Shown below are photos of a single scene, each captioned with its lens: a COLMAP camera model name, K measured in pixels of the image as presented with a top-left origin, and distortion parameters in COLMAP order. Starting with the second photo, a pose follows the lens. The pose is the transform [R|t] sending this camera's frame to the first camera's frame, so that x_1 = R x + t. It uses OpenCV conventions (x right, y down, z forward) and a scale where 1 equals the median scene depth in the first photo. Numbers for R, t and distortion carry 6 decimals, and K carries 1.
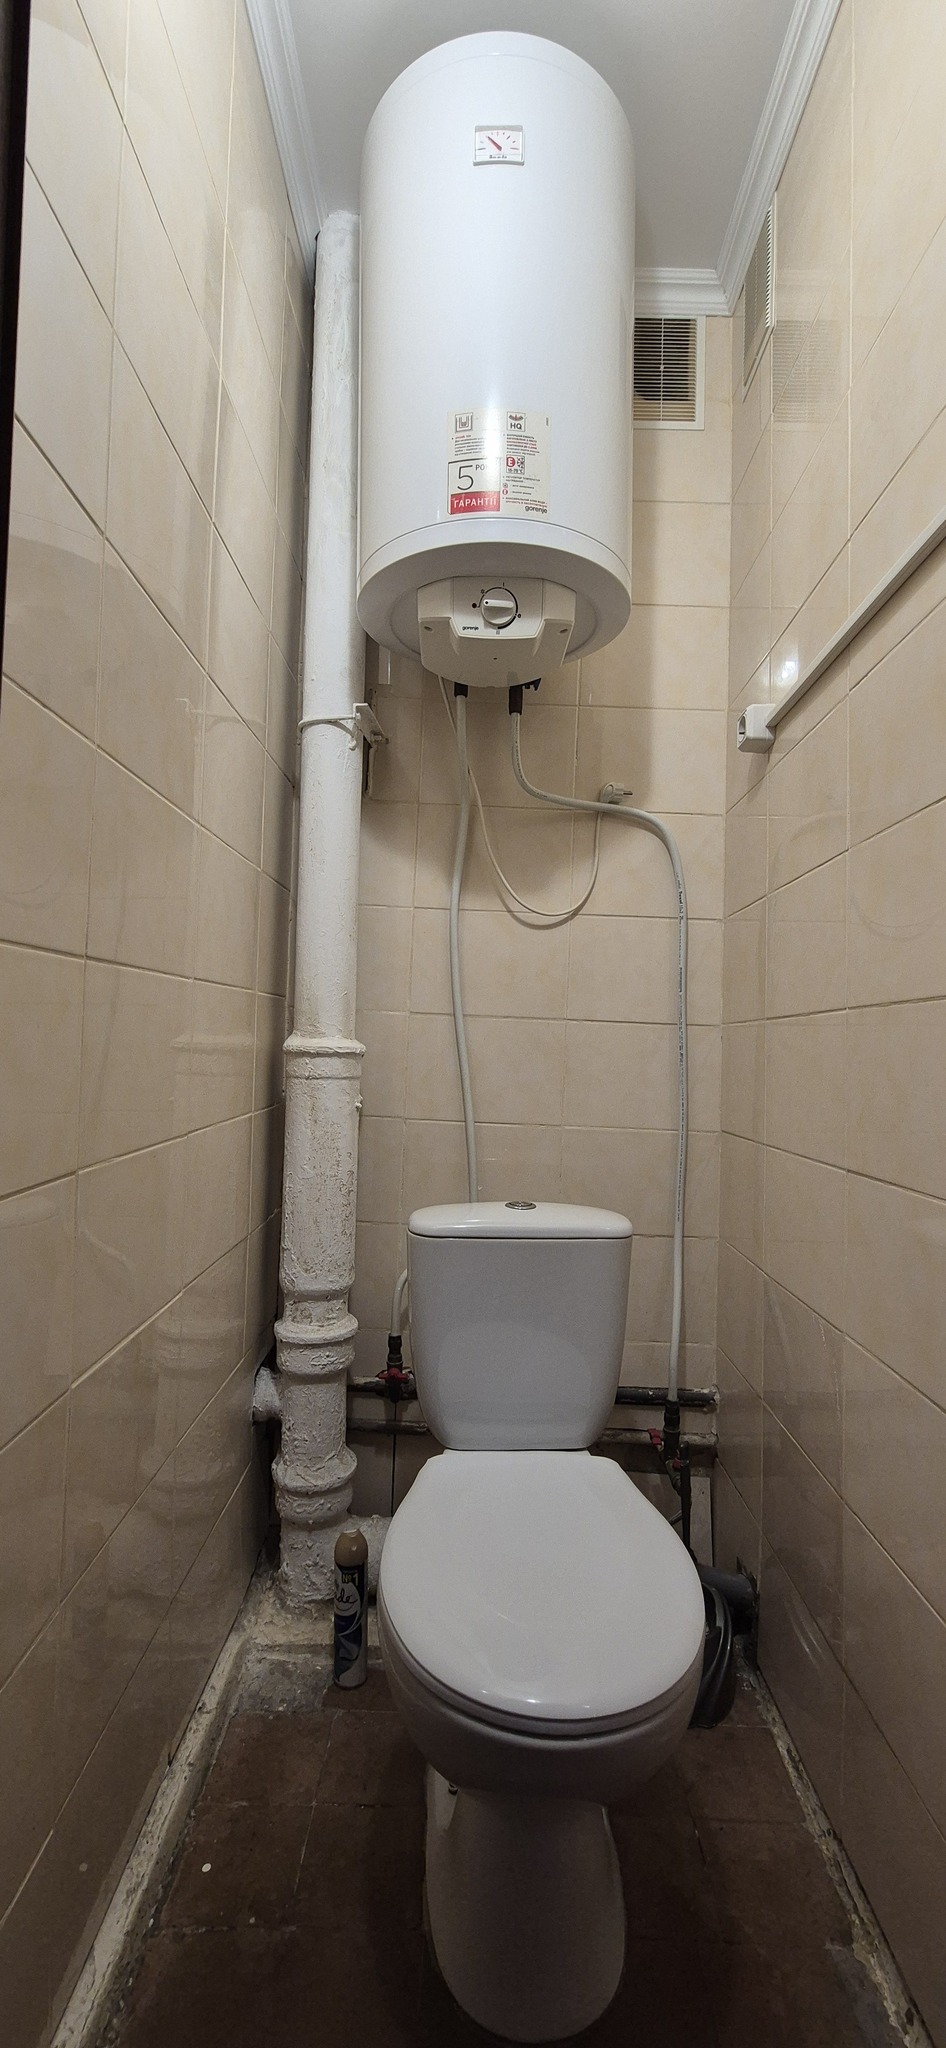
lens RADIAL K [[839.0, 0, 474.2], [0, 839.0, 1020.0], [0, 0, 1]] dist [-0.000397, -0.000013]
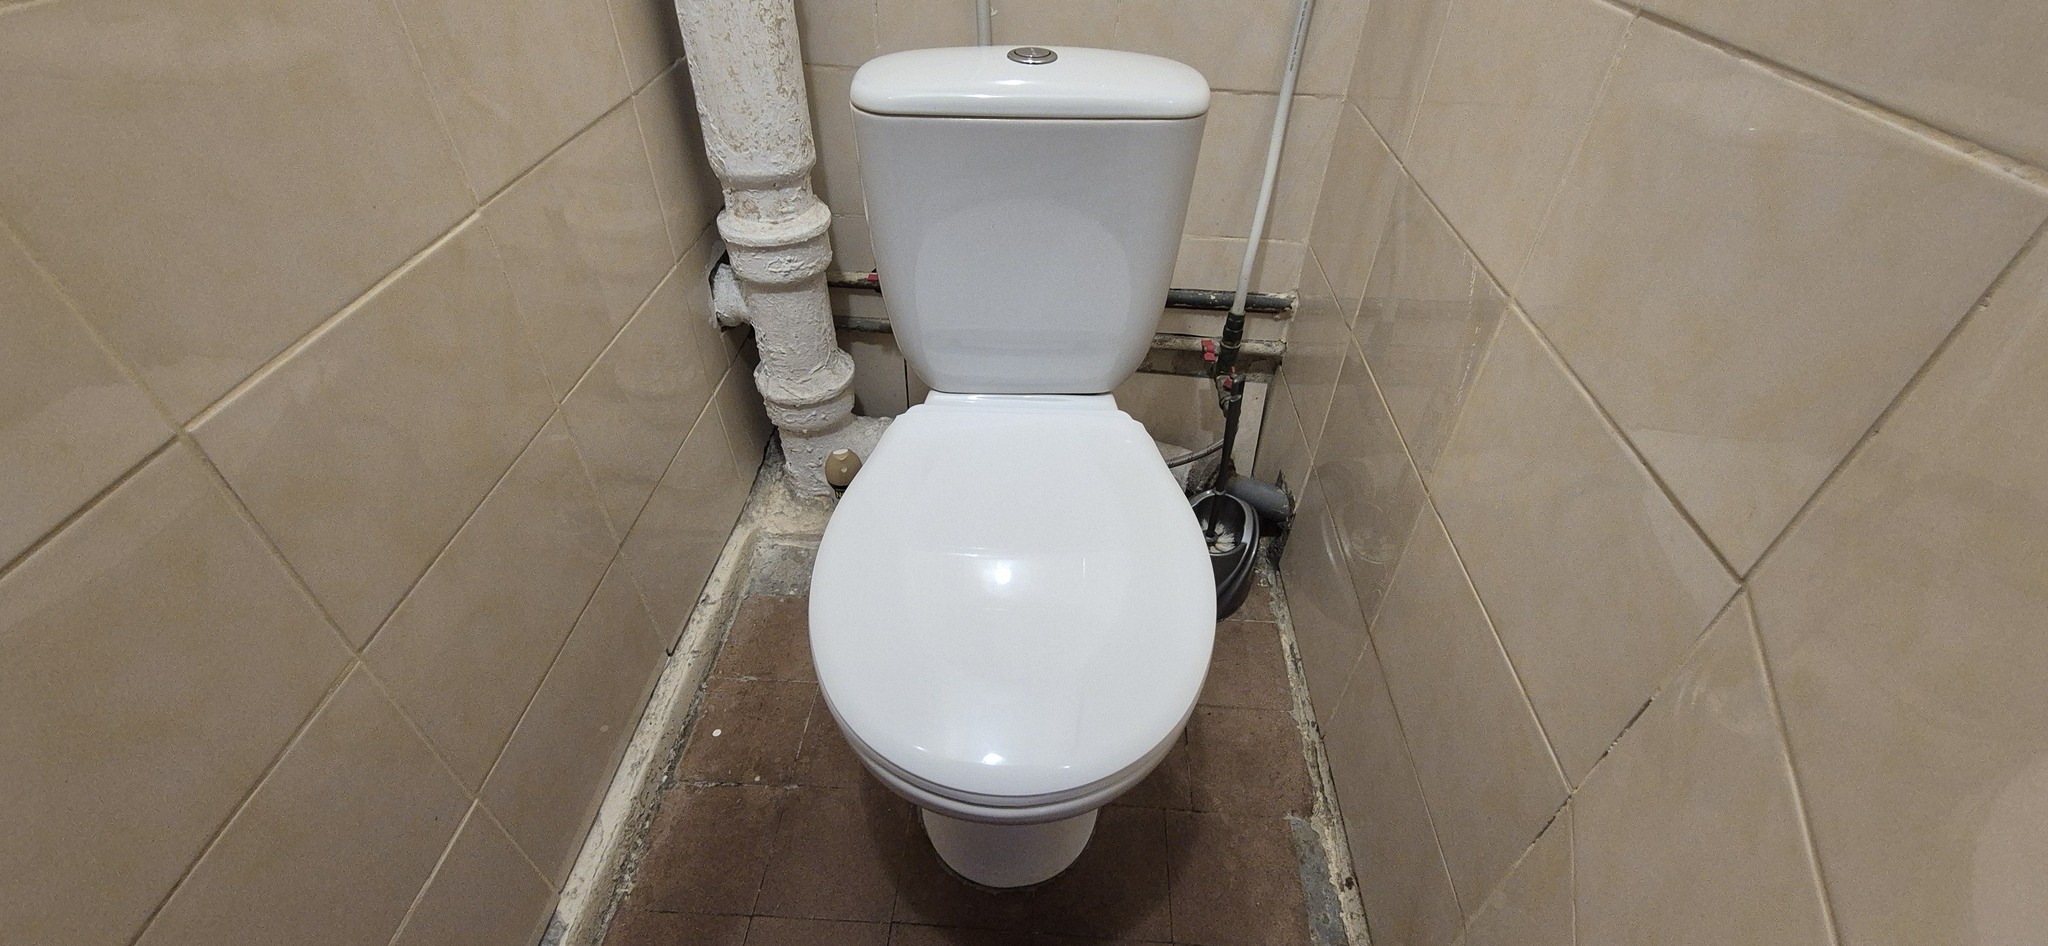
lens RADIAL K [[839.0, 0, 1024.0], [0, 839.0, 473.0], [0, 0, 1]] dist [-0.000397, -0.000013]
pose [[0.998683, 0.028369, -0.042739, 0.090275], [0.007372, 0.745134, 0.666874, 0.042833], [0.050765, -0.666311, 0.743944, 0.367396]]
